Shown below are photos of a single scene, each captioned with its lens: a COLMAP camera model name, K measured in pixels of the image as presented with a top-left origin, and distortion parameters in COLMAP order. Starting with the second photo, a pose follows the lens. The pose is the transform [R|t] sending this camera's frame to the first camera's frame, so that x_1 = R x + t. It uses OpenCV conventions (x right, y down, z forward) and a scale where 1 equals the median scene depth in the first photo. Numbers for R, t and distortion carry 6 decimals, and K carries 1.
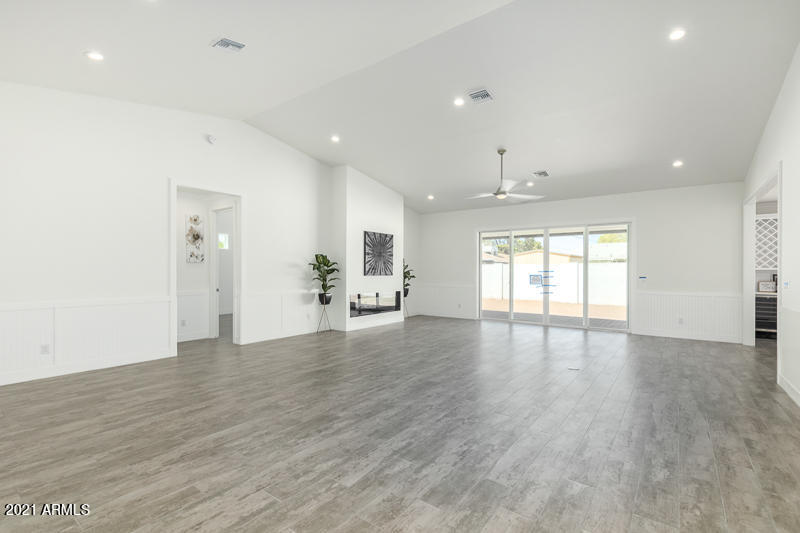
lens RADIAL K [[367.8, 0, 397.0], [0, 367.8, 269.8], [0, 0, 1]] dist [0.000671, -0.001847]
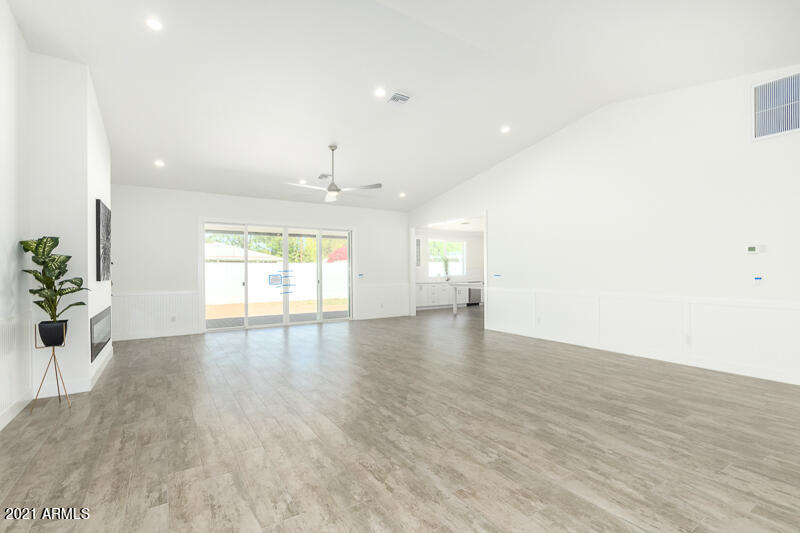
lens RADIAL K [[367.8, 0, 397.0], [0, 367.8, 269.8], [0, 0, 1]] dist [0.000671, -0.001847]
pose [[0.343930, -0.004692, 0.938984, -0.569583], [0.004296, 0.999985, 0.003424, -0.001206], [-0.938986, 0.002857, 0.343945, 0.508044]]
